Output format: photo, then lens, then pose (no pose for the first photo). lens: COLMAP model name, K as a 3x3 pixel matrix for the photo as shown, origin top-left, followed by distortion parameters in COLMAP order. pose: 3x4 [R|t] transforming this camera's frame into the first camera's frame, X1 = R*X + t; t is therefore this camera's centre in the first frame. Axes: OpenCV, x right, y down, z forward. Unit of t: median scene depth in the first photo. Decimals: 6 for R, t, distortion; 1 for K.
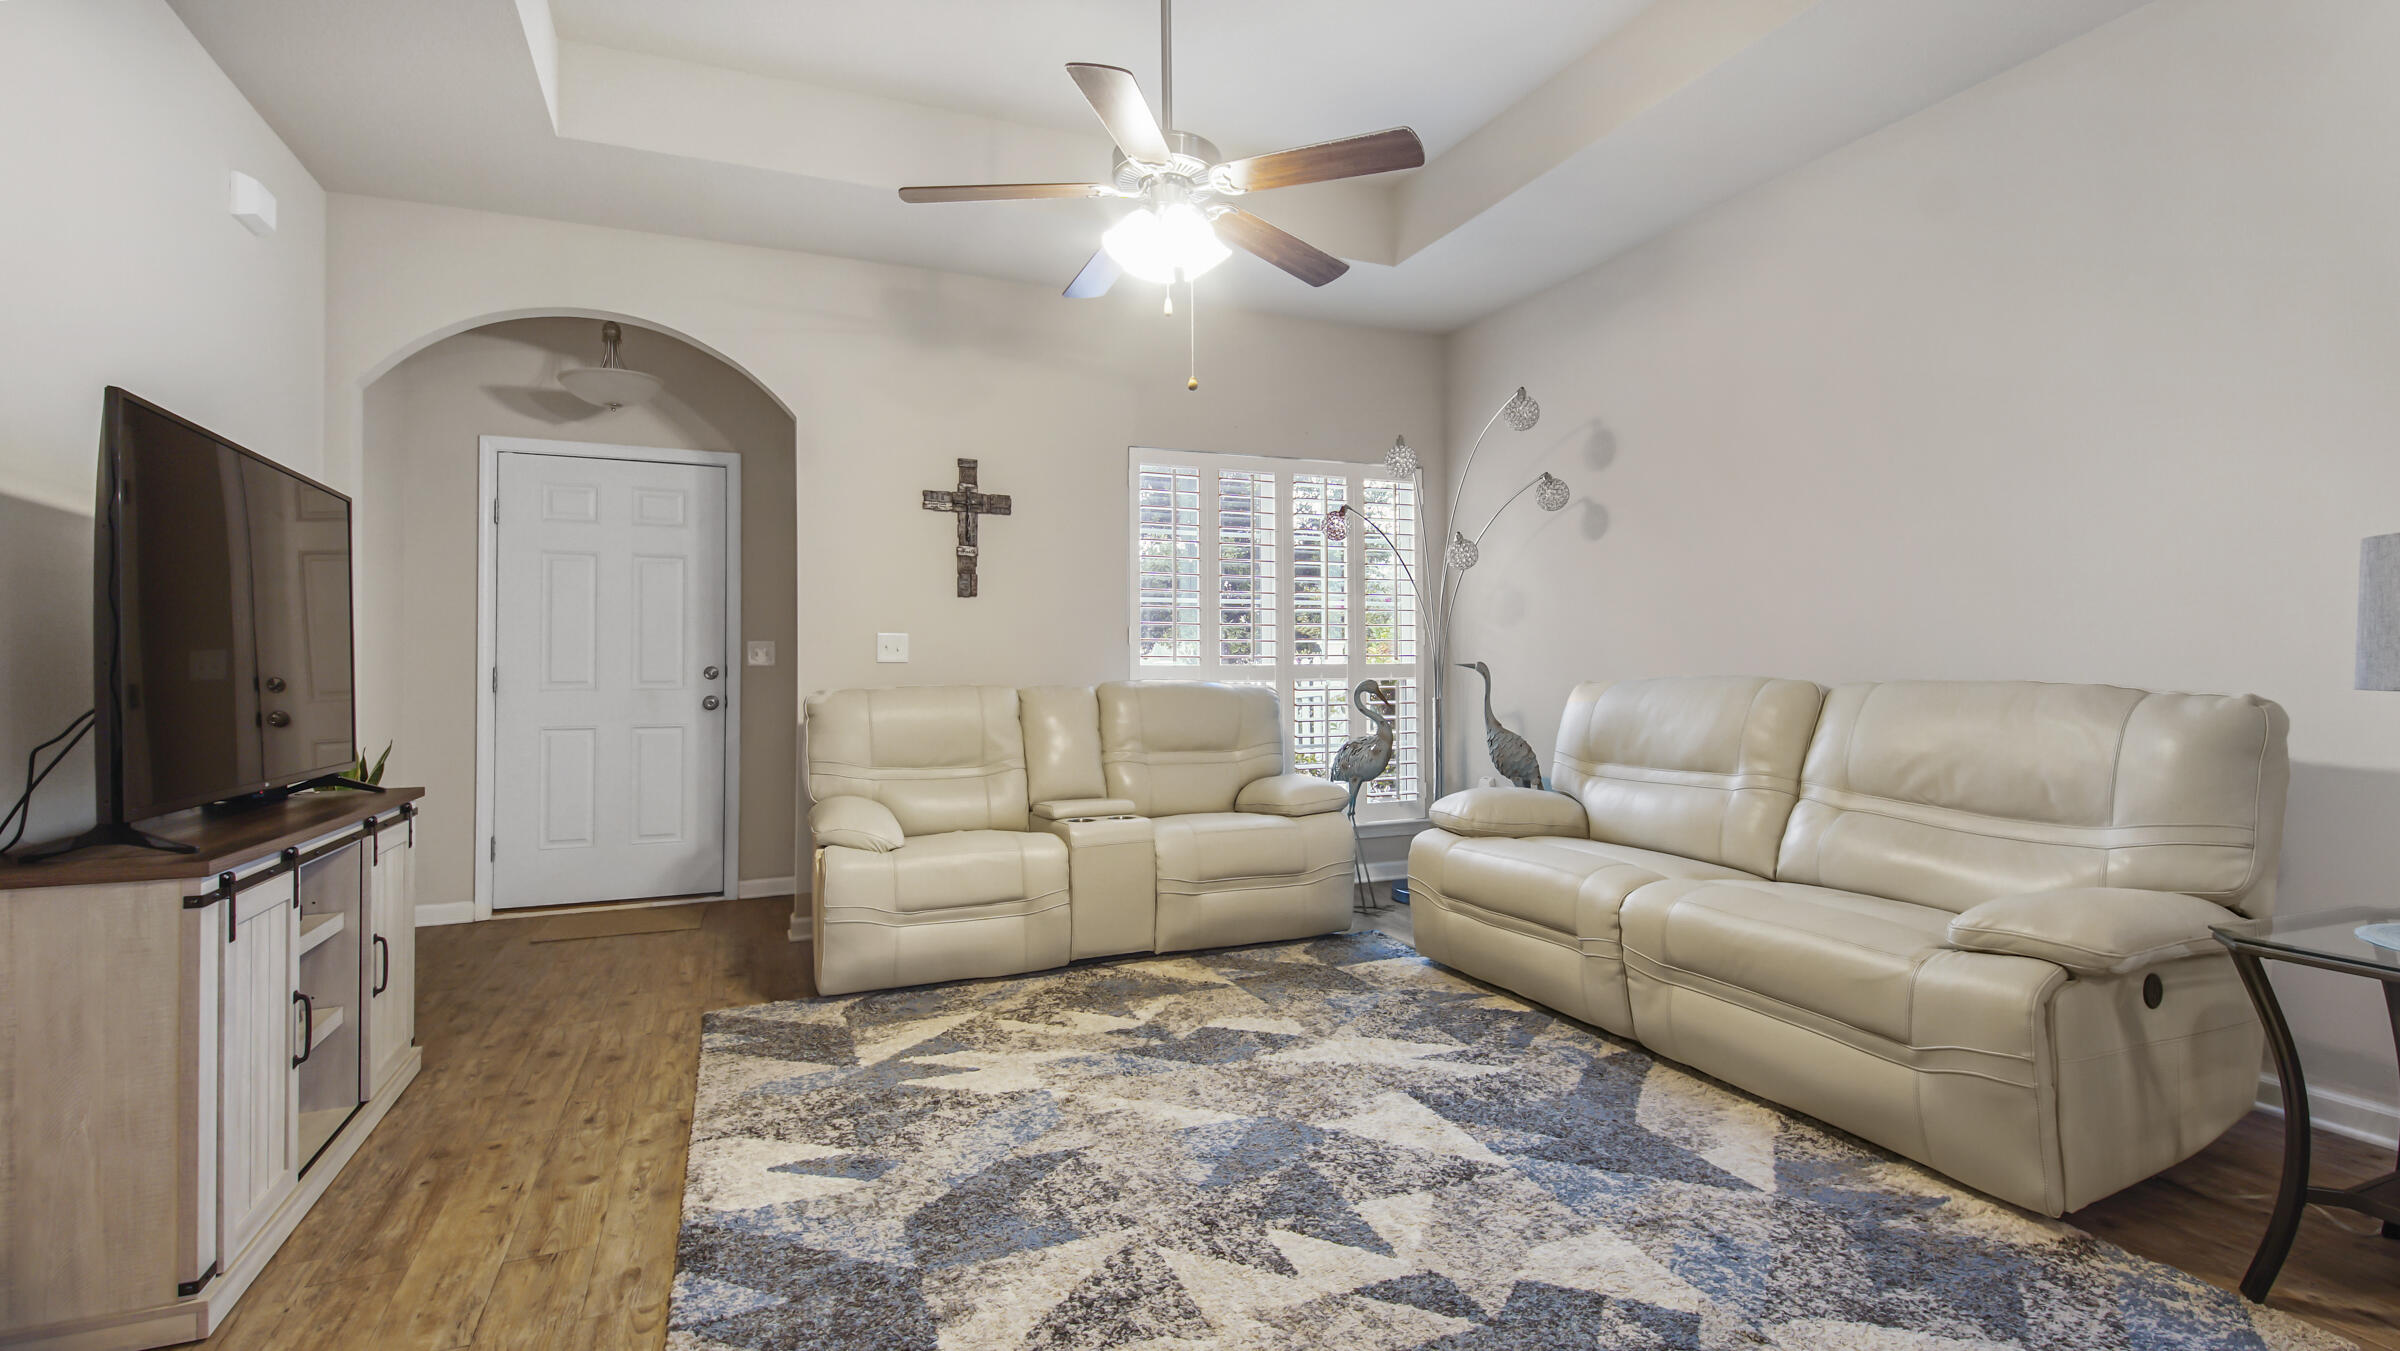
lens RADIAL K [[1121.4, 0, 1220.2], [0, 1121.4, 664.5], [0, 0, 1]] dist [0.019017, -0.006920]
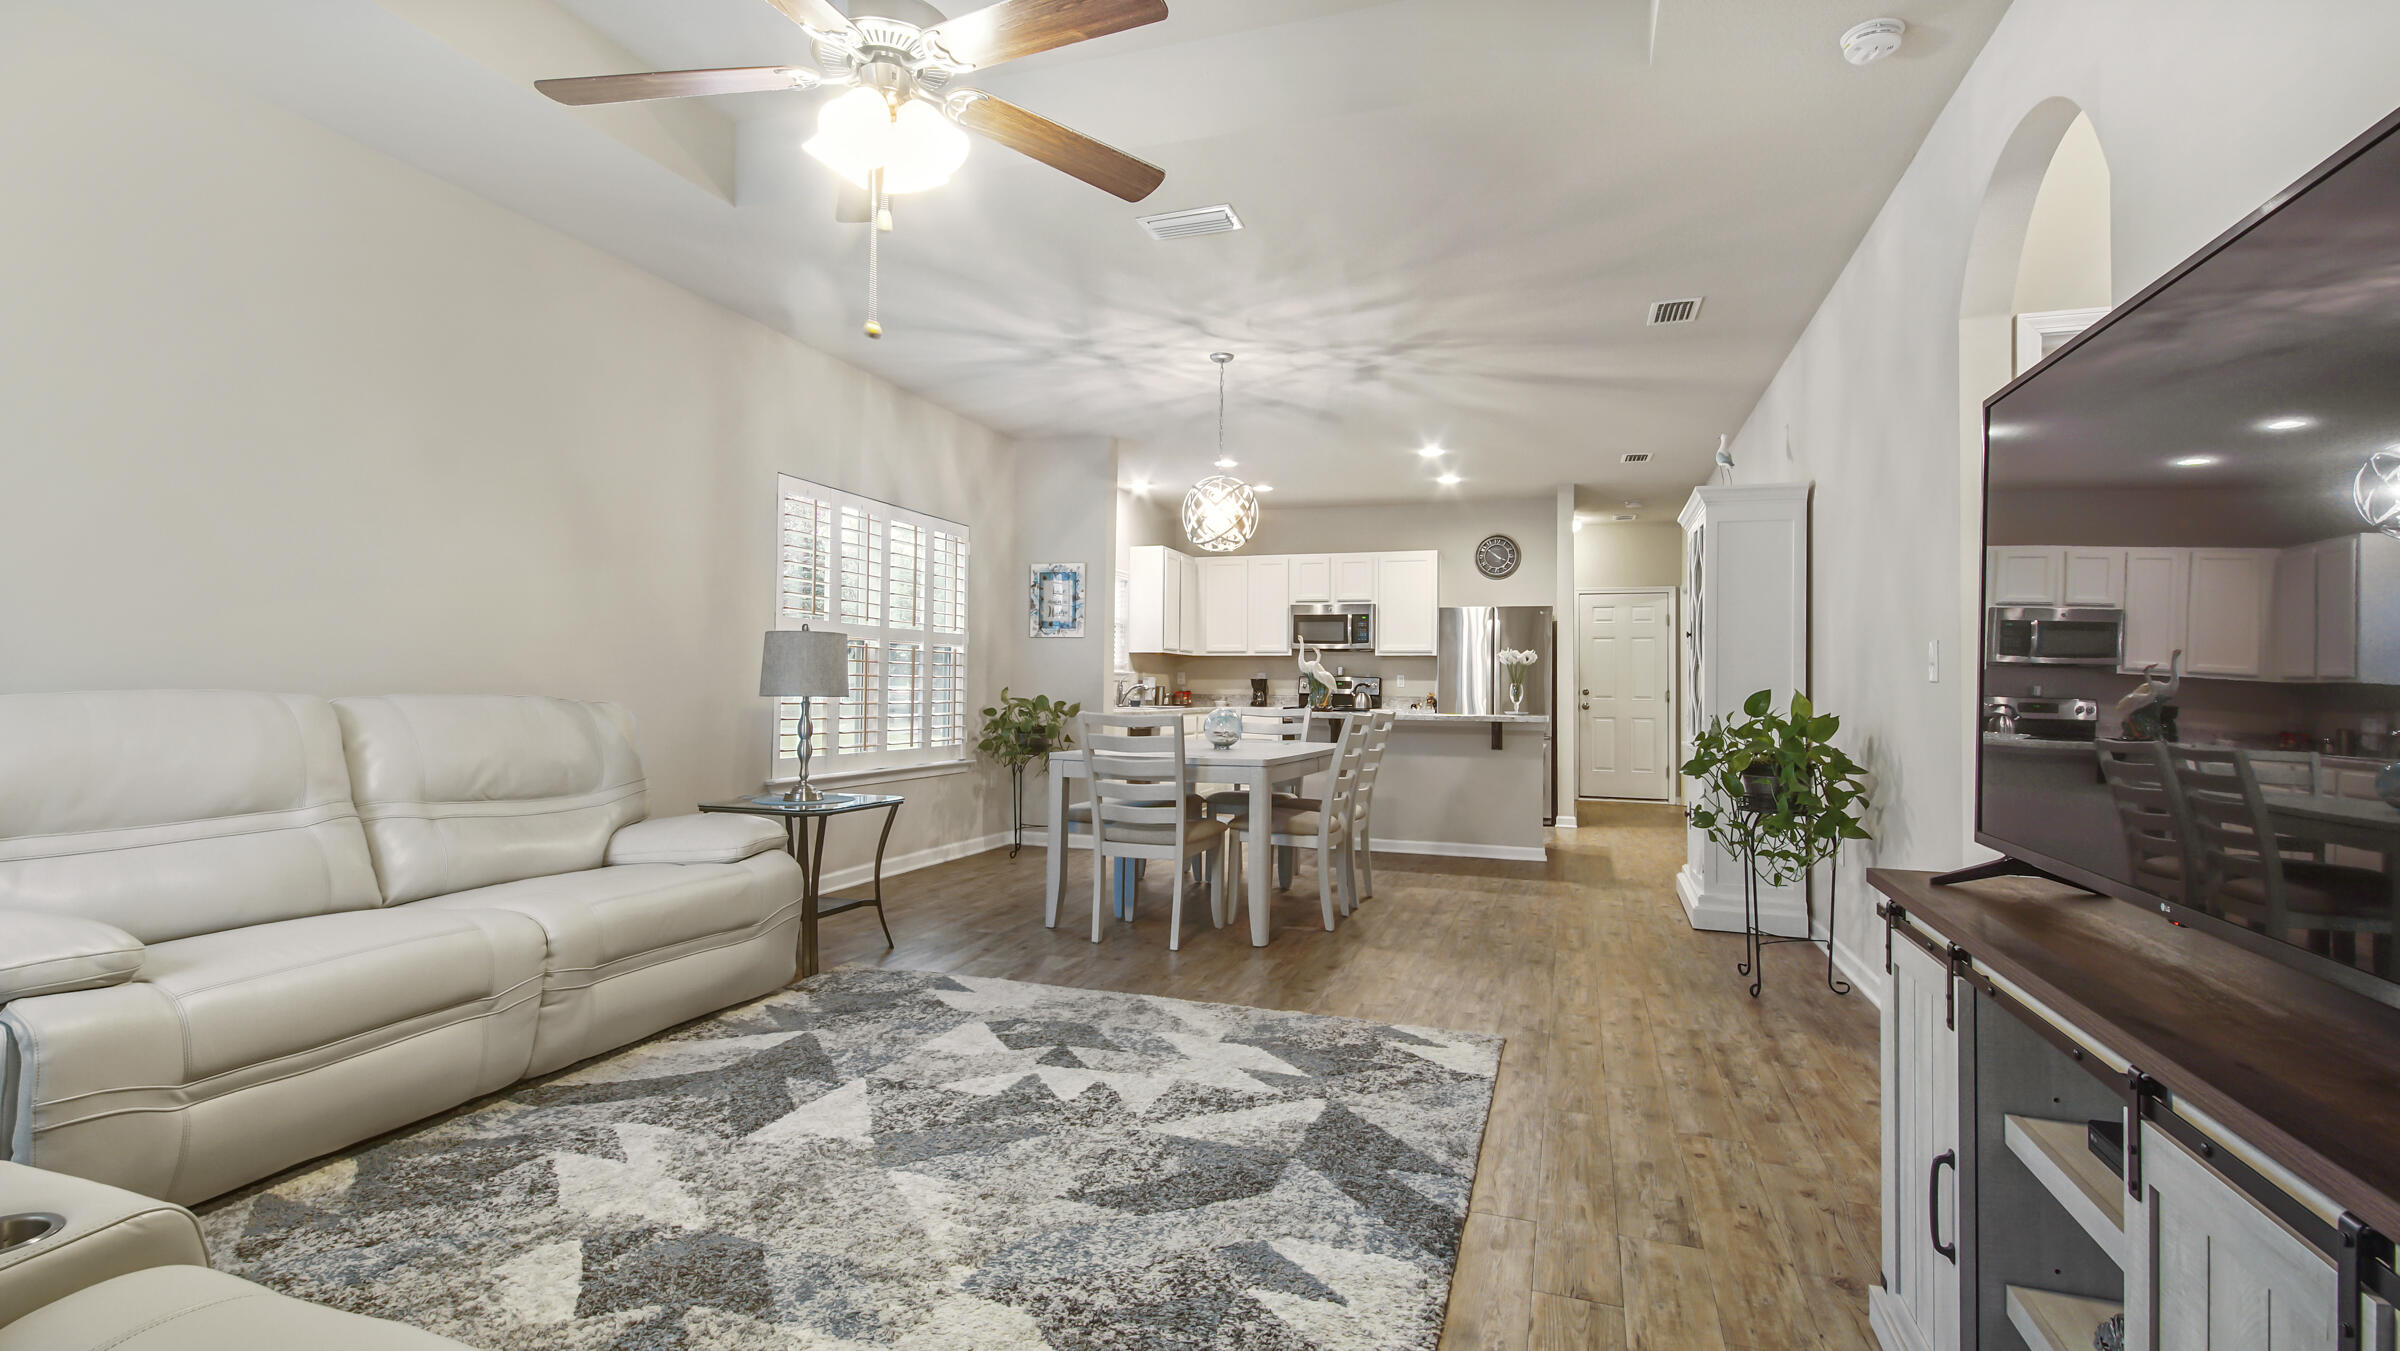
lens RADIAL K [[1121.4, 0, 1195.2], [0, 1121.4, 666.3], [0, 0, 1]] dist [0.019017, -0.006920]
pose [[-0.746298, 0.012394, 0.665496, -0.876905], [-0.007558, 0.999604, -0.027092, 0.013118], [-0.665569, -0.025249, -0.745909, 1.715196]]
